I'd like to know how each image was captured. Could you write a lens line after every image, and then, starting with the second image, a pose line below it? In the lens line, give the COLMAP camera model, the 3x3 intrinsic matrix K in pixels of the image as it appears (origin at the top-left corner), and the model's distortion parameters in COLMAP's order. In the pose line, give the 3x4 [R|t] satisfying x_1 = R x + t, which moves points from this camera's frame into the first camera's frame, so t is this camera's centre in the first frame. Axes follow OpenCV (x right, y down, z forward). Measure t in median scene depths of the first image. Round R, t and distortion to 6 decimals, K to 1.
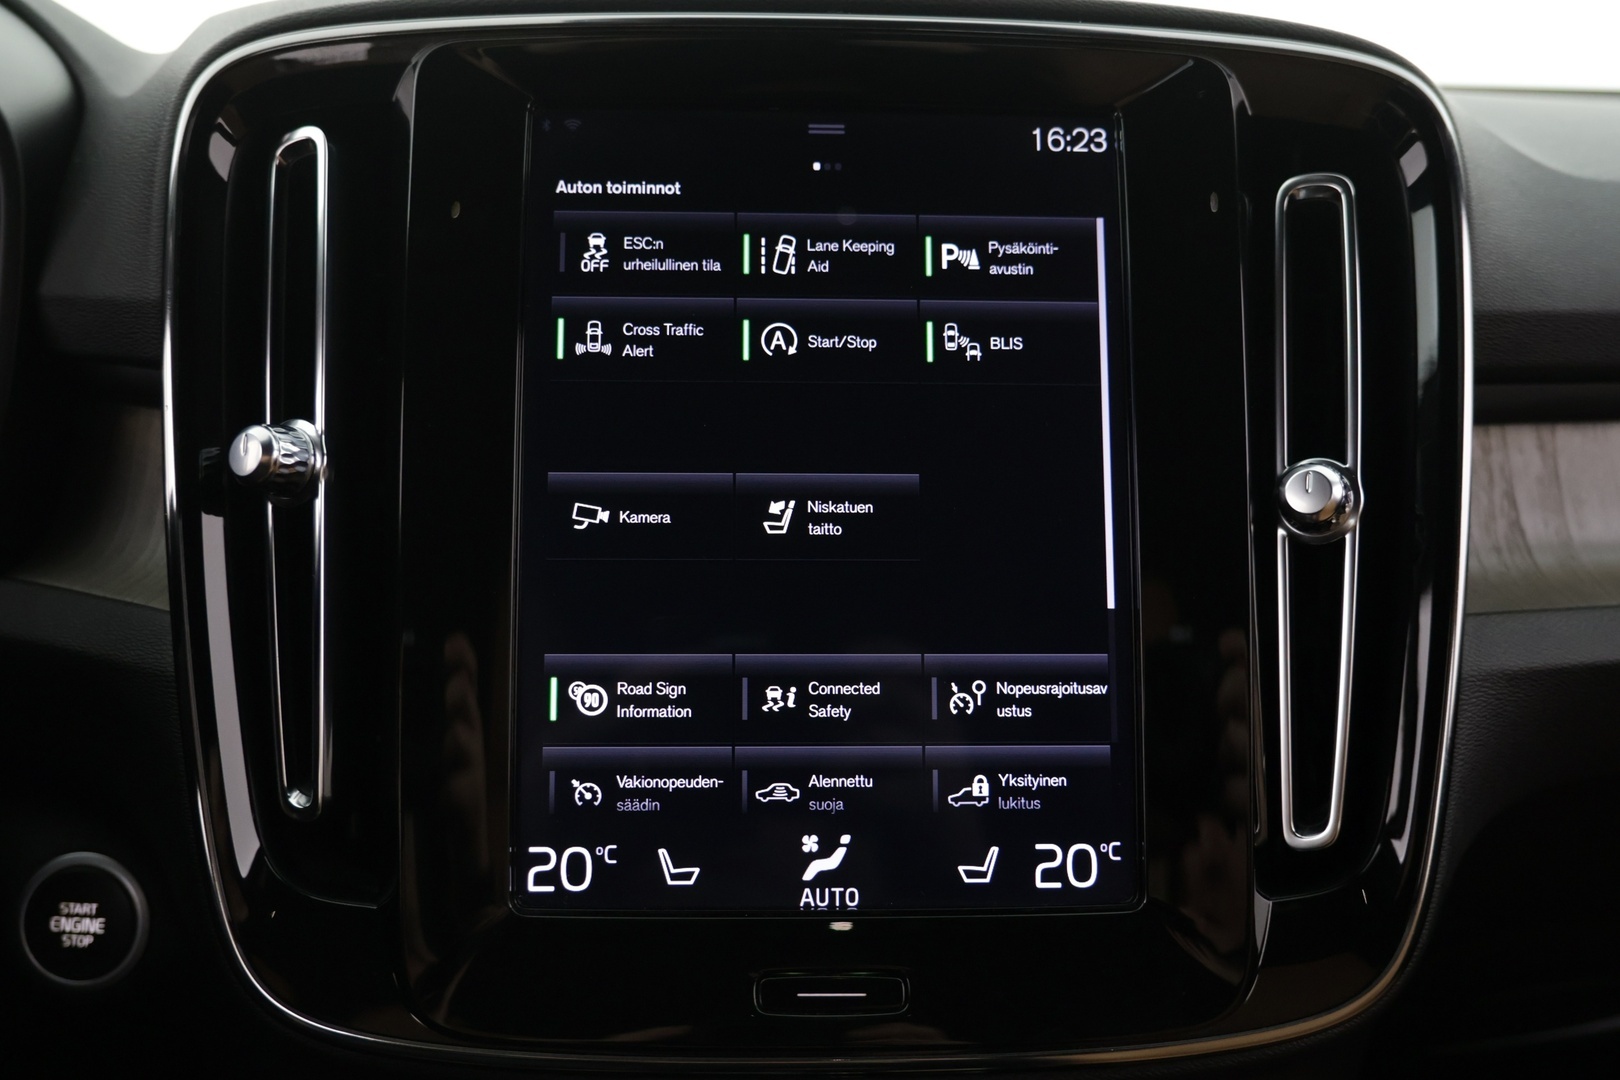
lens RADIAL K [[1457.0, 0, 810.0], [0, 1457.0, 540.0], [0, 0, 1]] dist [-0.019251, 0.003577]
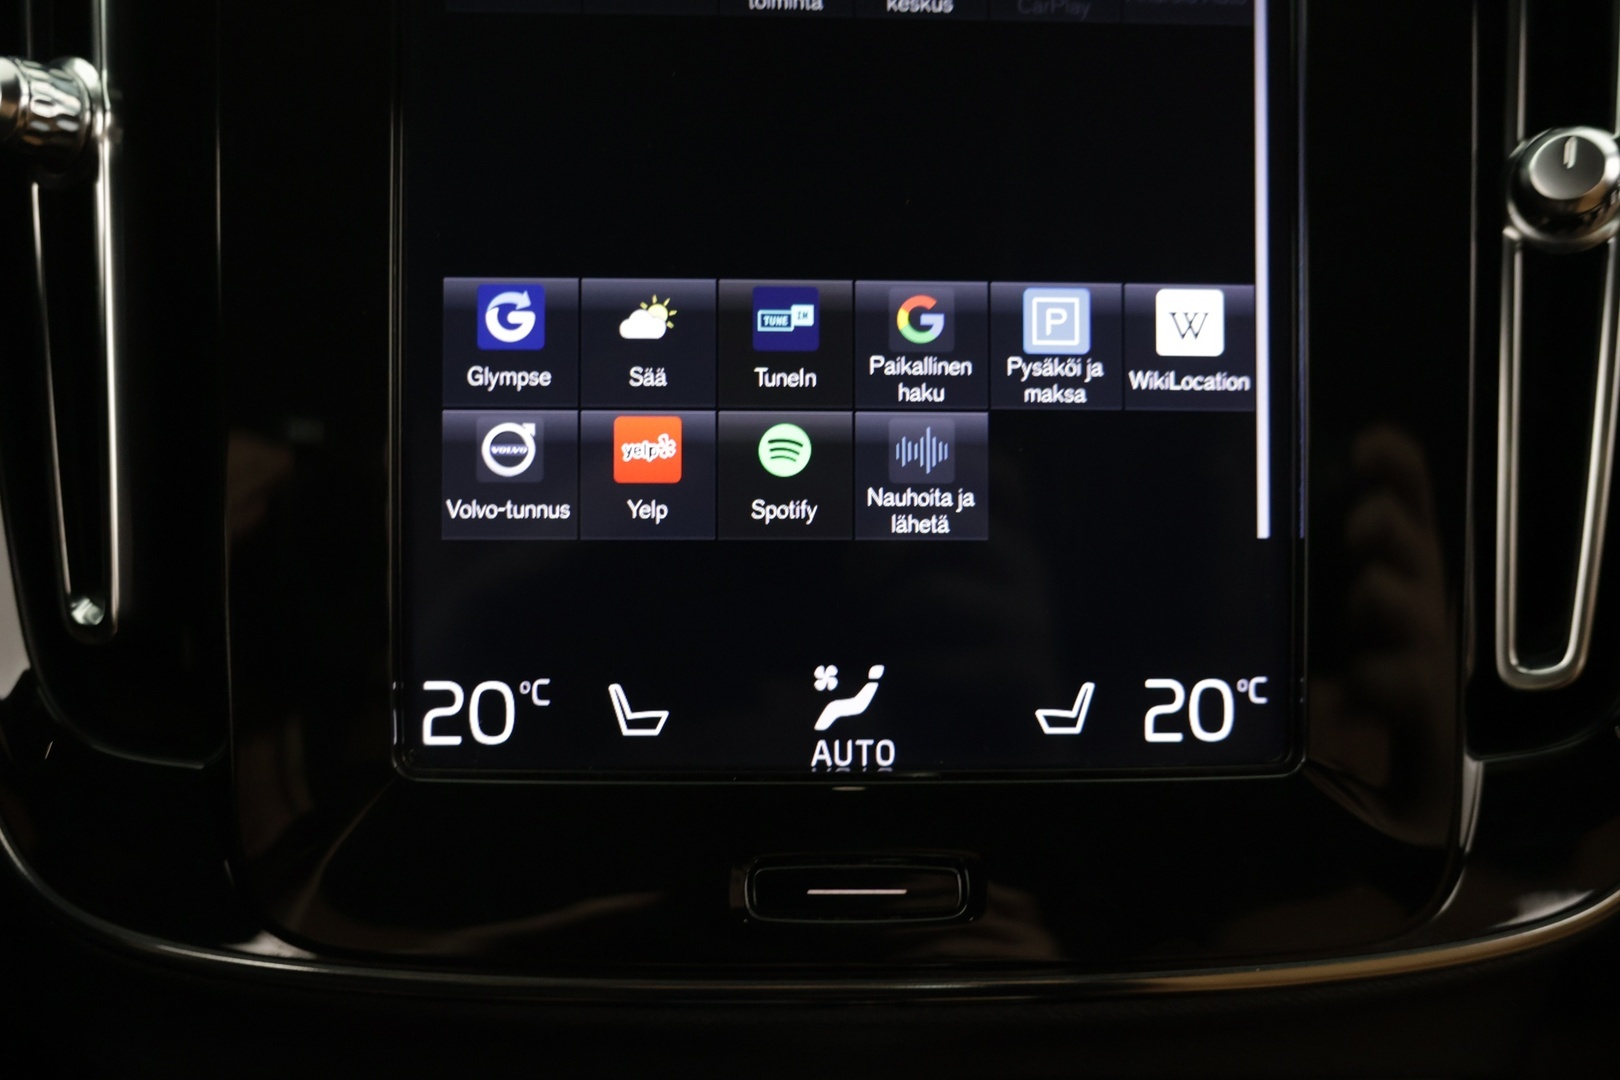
lens RADIAL K [[1457.0, 0, 810.0], [0, 1457.0, 540.0], [0, 0, 1]] dist [-0.019251, 0.003577]
pose [[0.999993, 0.002854, -0.002414, -0.006054], [-0.002573, 0.993980, 0.109536, 0.065361], [0.002712, -0.109529, 0.993980, 0.308759]]
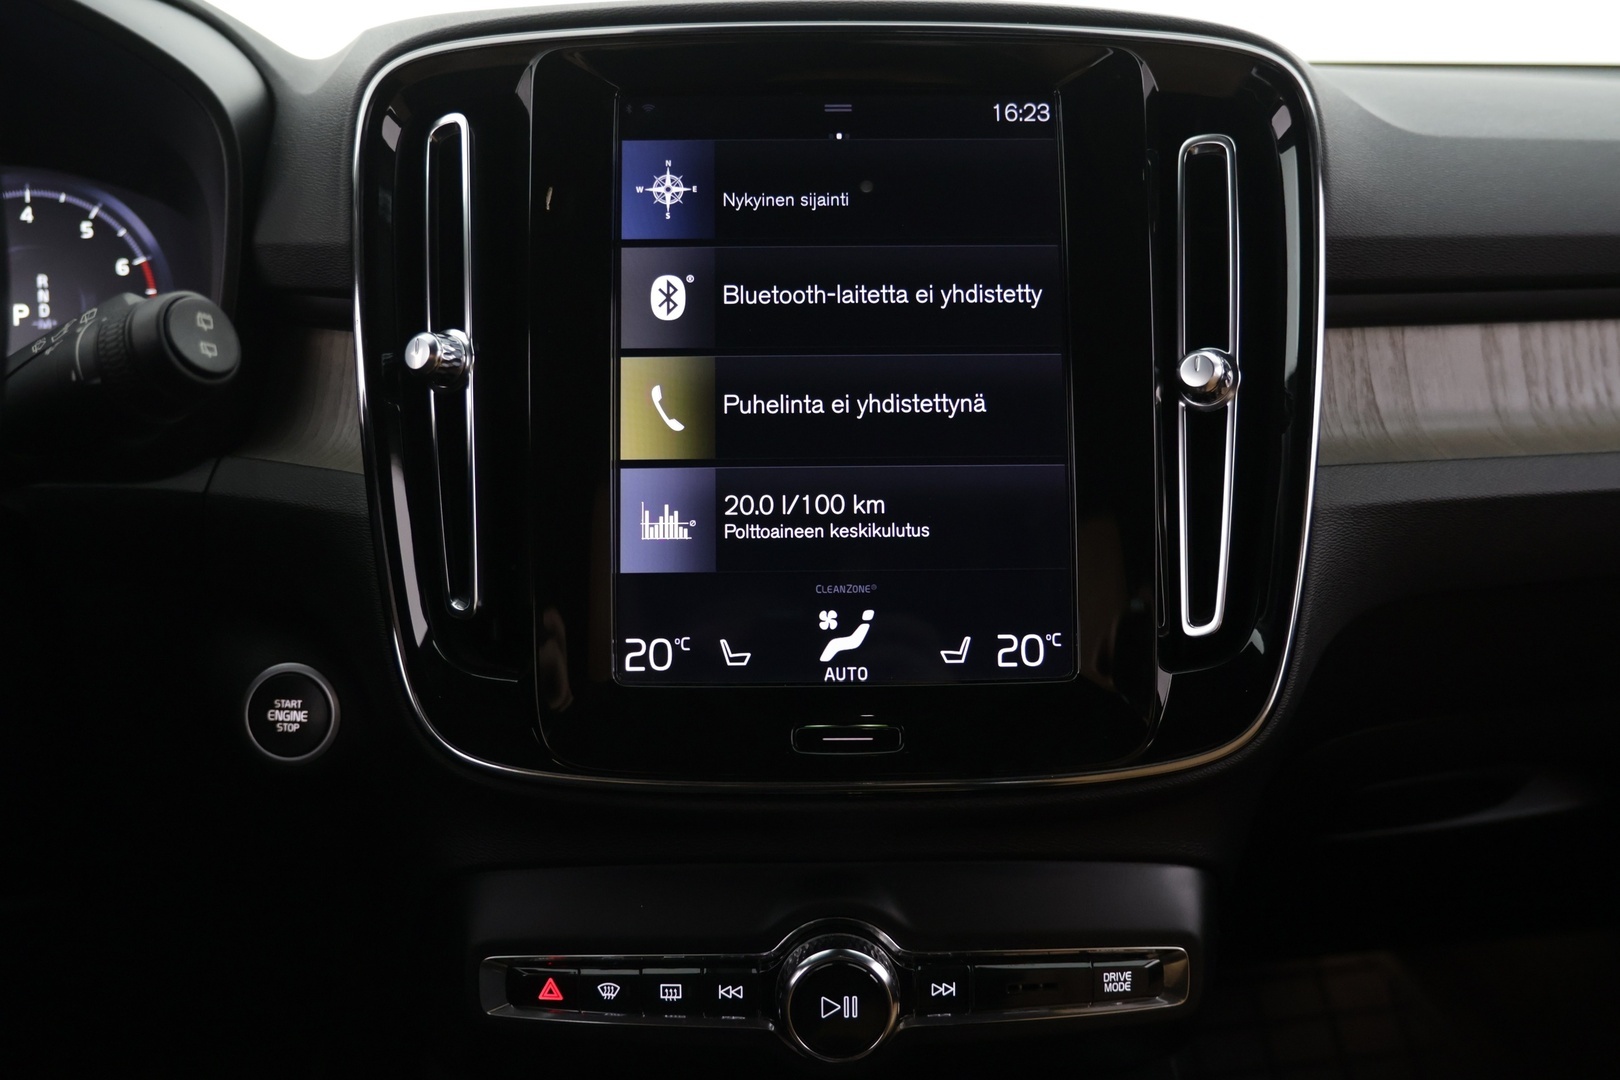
lens RADIAL K [[1378.4, 0, 810.0], [0, 1378.4, 540.0], [0, 0, 1]] dist [-0.035788, 0.046850]
pose [[0.999602, -0.011526, -0.025759, 0.014172], [0.012140, 0.999644, 0.023775, 0.088272], [0.025476, -0.024078, 0.999385, -0.285312]]
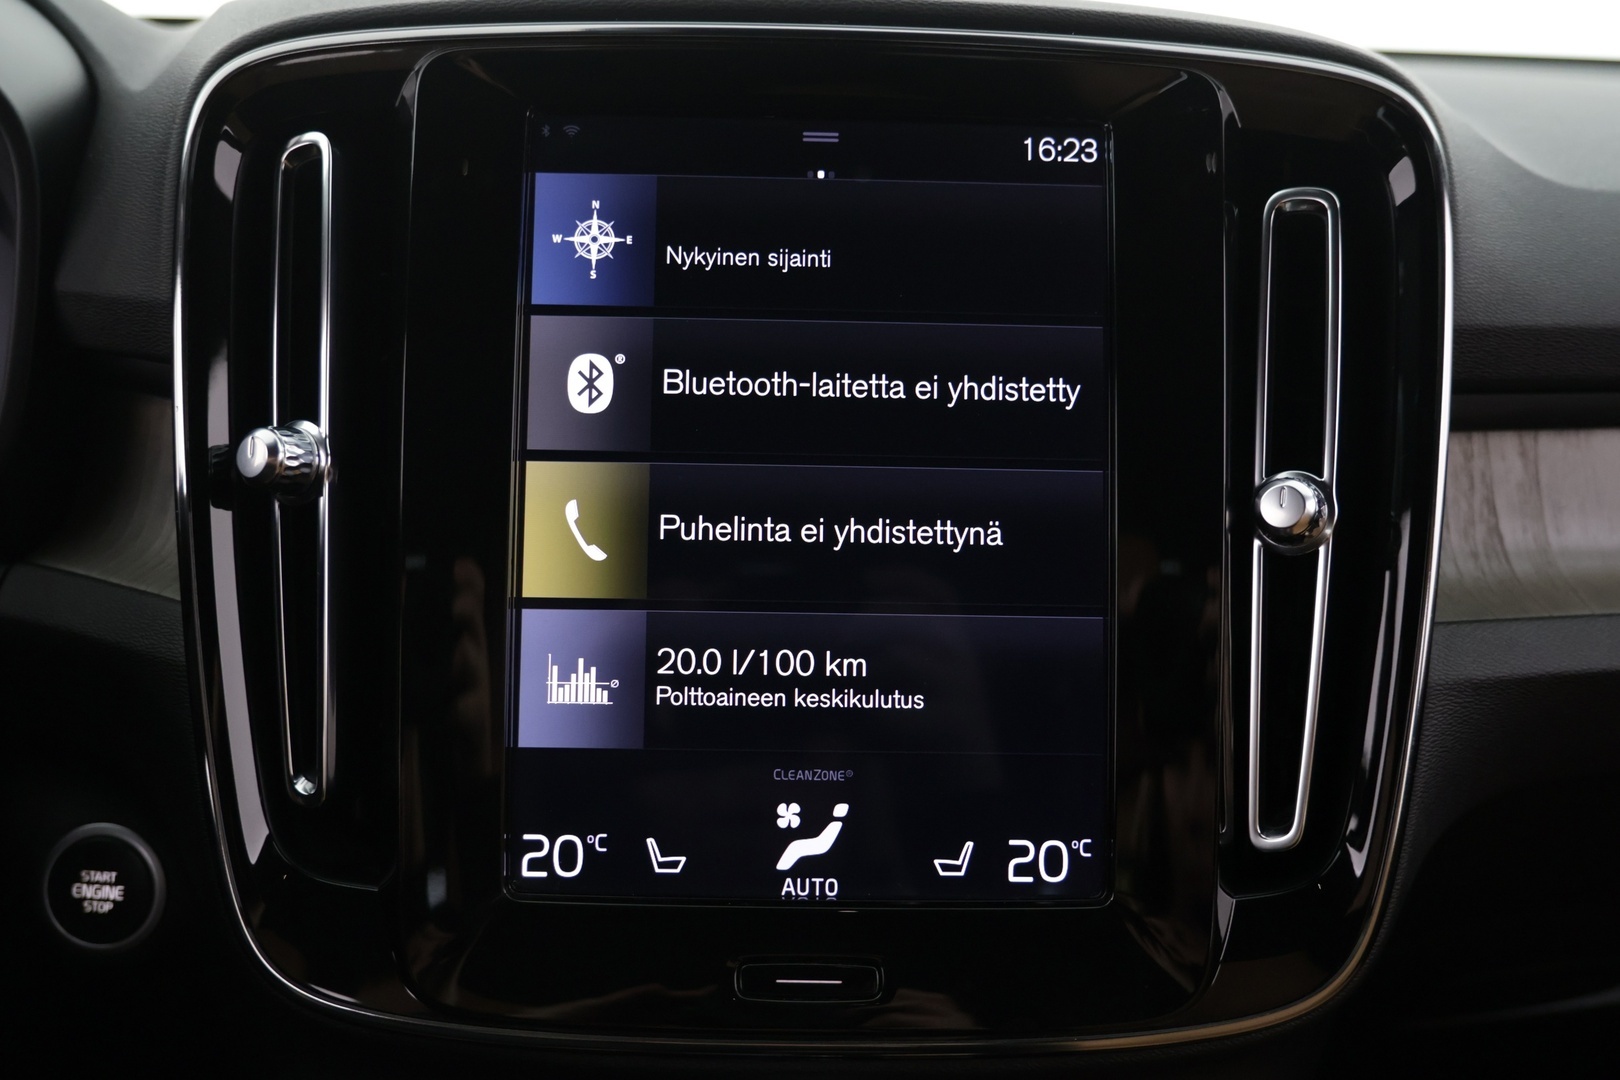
lens RADIAL K [[1457.0, 0, 810.0], [0, 1457.0, 540.0], [0, 0, 1]] dist [-0.019251, 0.003577]
pose [[0.999729, 0.015703, -0.017171, 0.027277], [-0.014848, 0.998695, 0.048857, -0.053852], [0.017916, -0.048589, 0.998658, -0.030670]]
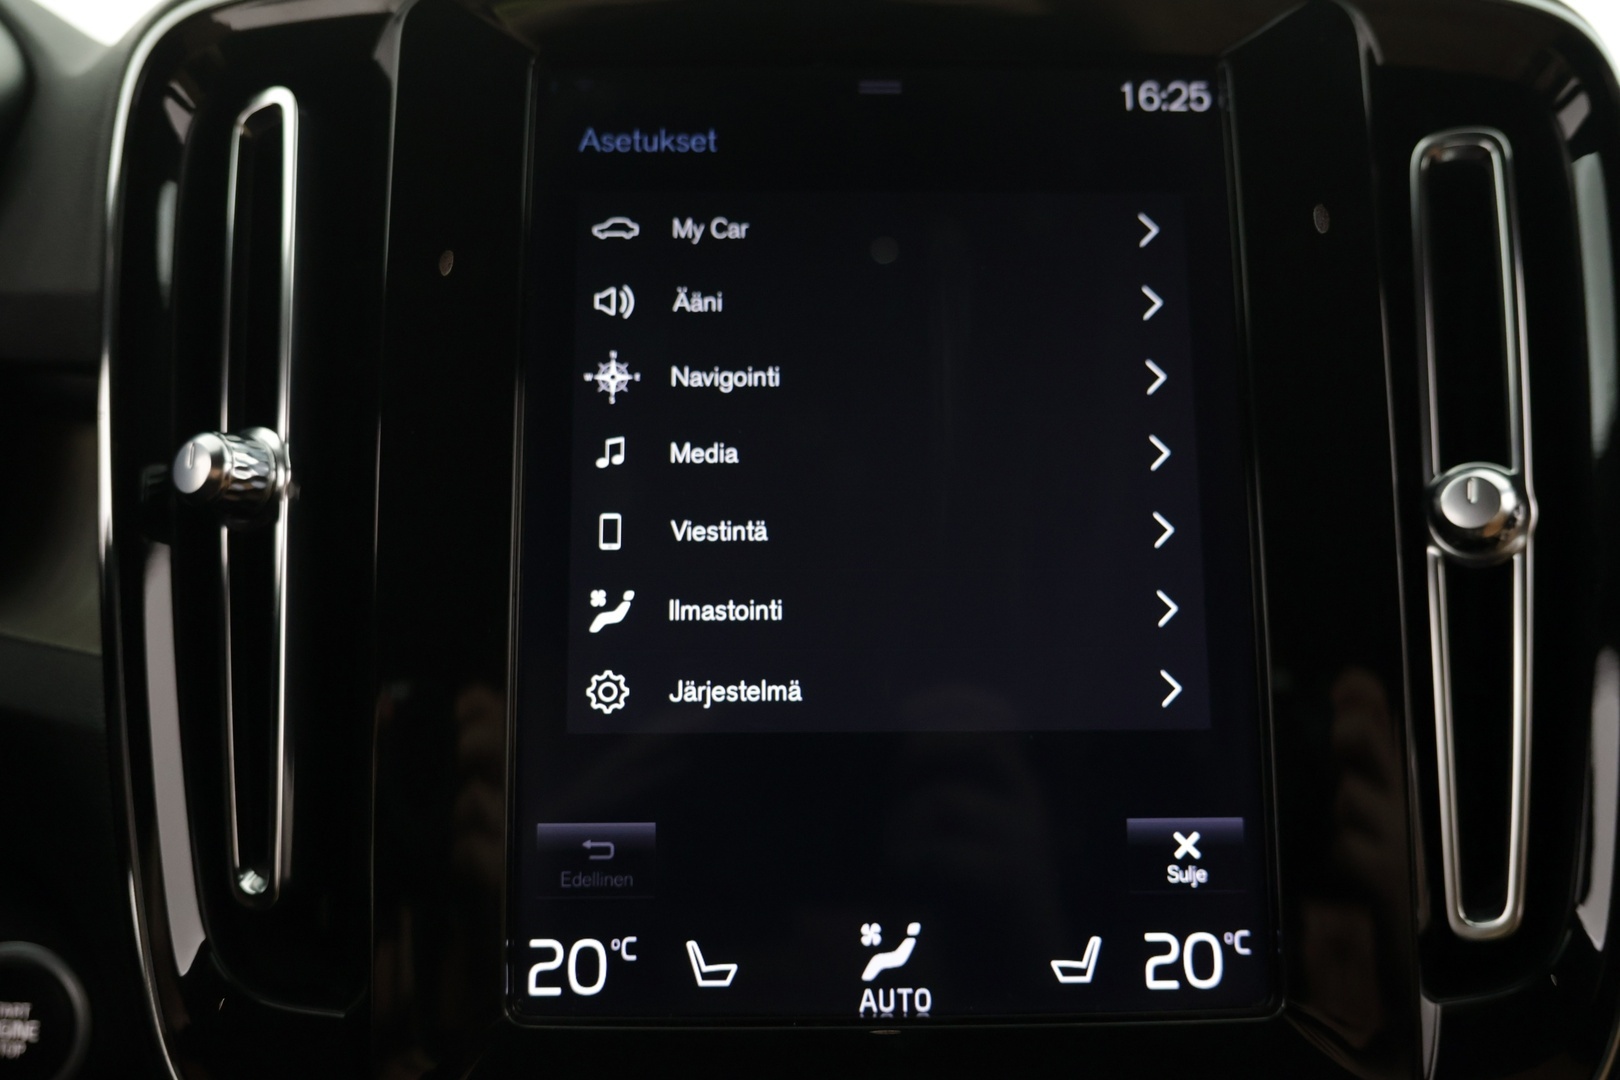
lens RADIAL K [[1430.9, 0, 810.0], [0, 1430.9, 540.0], [0, 0, 1]] dist [-0.014165, 0.004210]
pose [[0.999756, -0.008518, -0.020385, -0.015963], [0.007636, 0.999048, -0.042940, 0.020057], [0.020732, 0.042774, 0.998870, 0.181705]]
